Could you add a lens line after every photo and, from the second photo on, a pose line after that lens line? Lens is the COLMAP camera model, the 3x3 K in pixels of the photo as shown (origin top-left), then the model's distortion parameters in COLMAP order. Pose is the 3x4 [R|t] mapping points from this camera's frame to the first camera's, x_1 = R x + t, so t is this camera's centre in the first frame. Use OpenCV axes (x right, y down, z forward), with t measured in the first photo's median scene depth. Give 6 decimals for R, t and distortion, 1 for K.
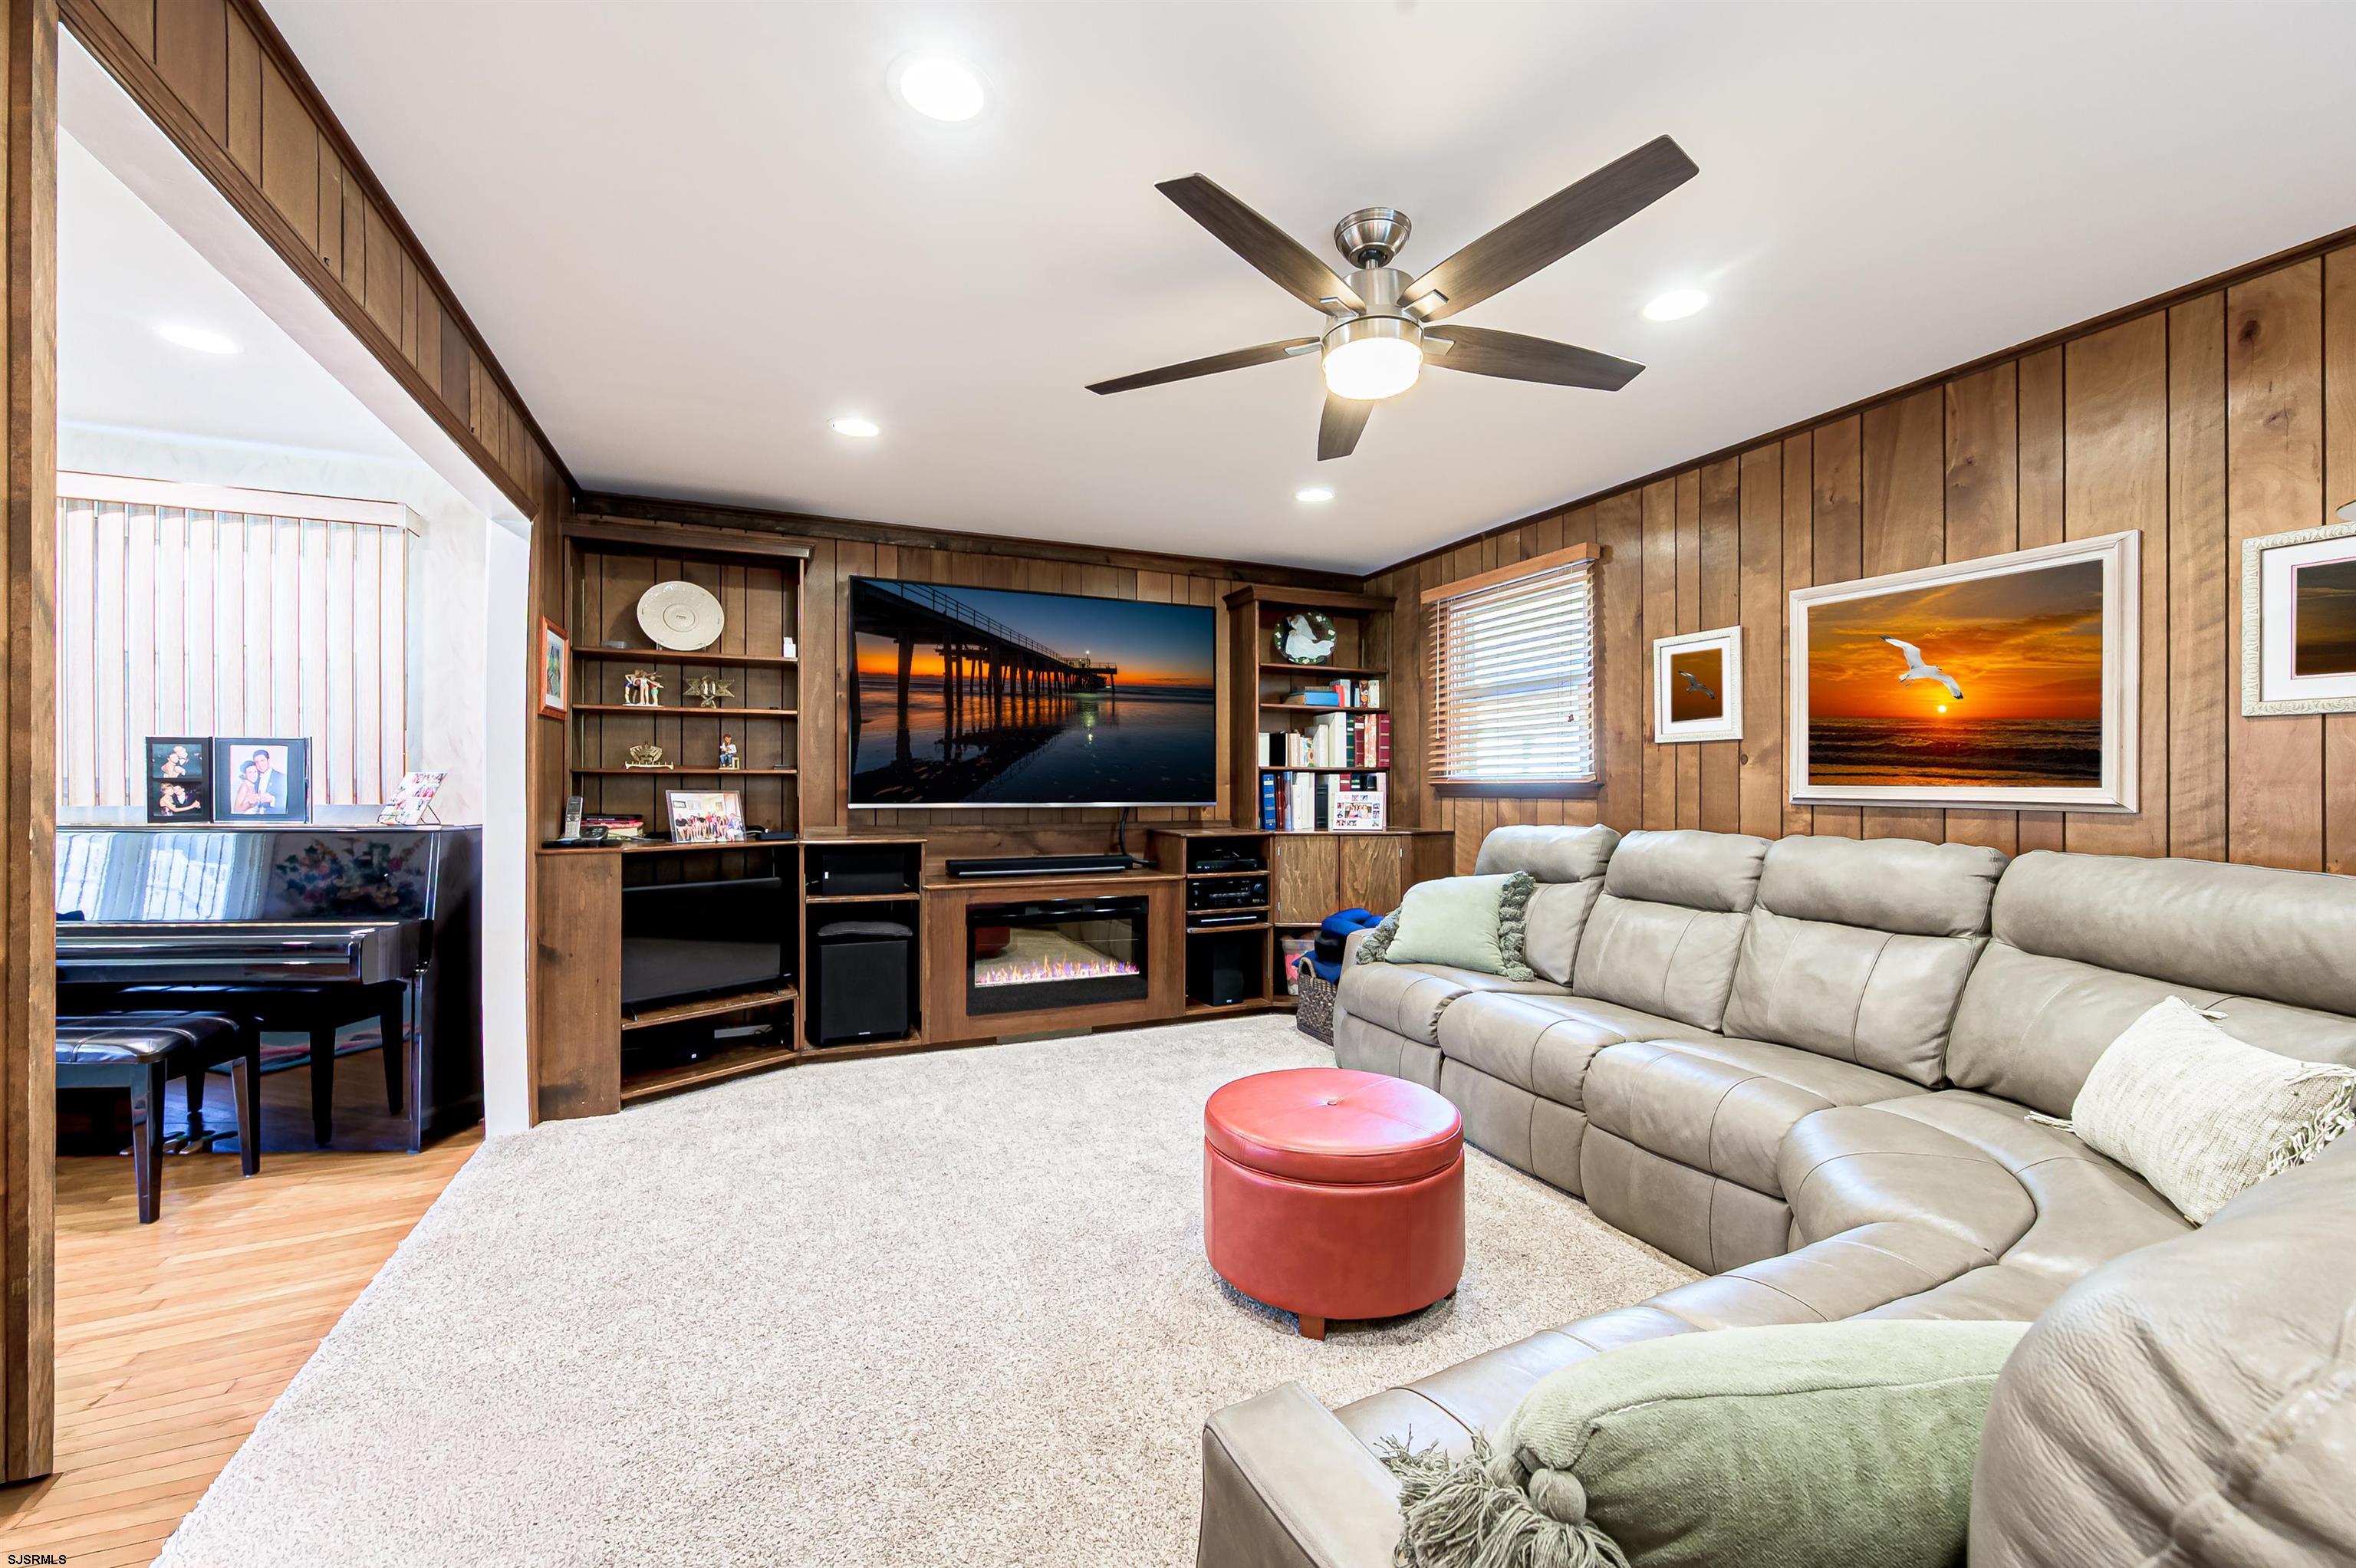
lens RADIAL K [[929.3, 0, 1174.4], [0, 929.3, 774.4], [0, 0, 1]] dist [0.003244, -0.000203]
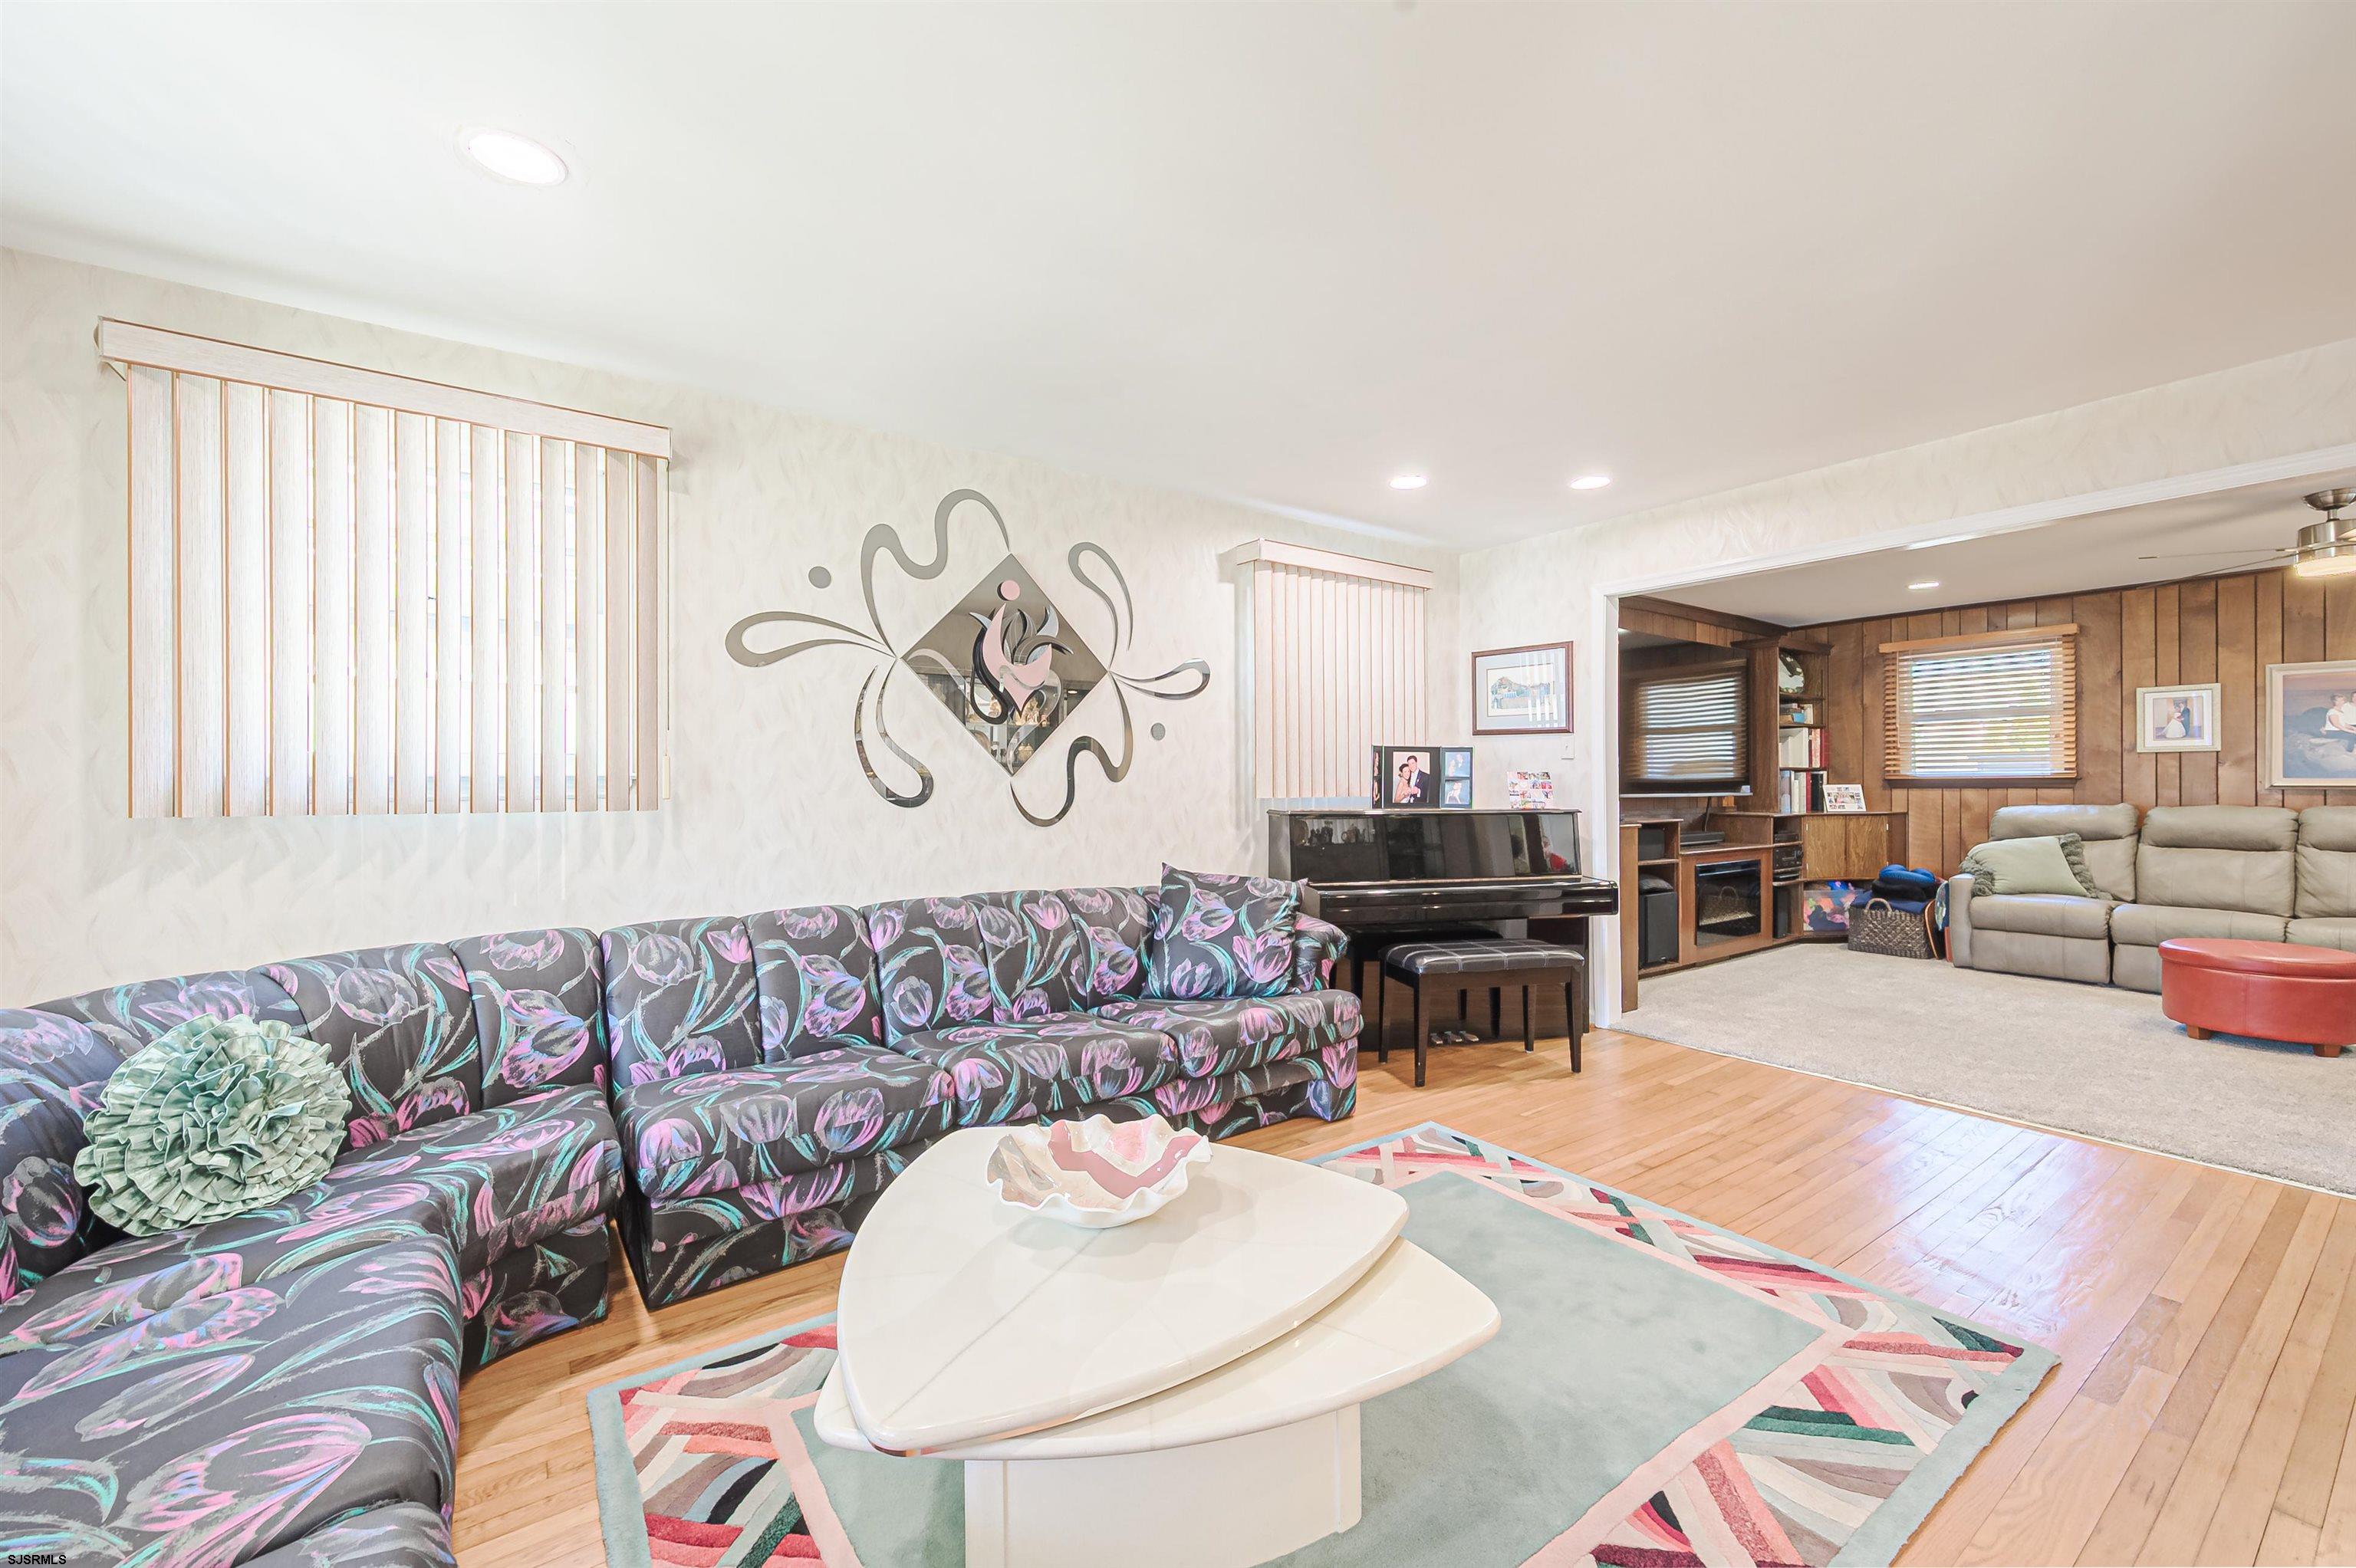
lens RADIAL K [[929.3, 0, 1181.6], [0, 929.3, 779.9], [0, 0, 1]] dist [0.003244, -0.000203]
pose [[0.980259, -0.002281, 0.197705, -1.311285], [0.000867, 0.999973, 0.007237, -0.000077], [-0.197716, -0.006923, 0.980235, -0.233691]]
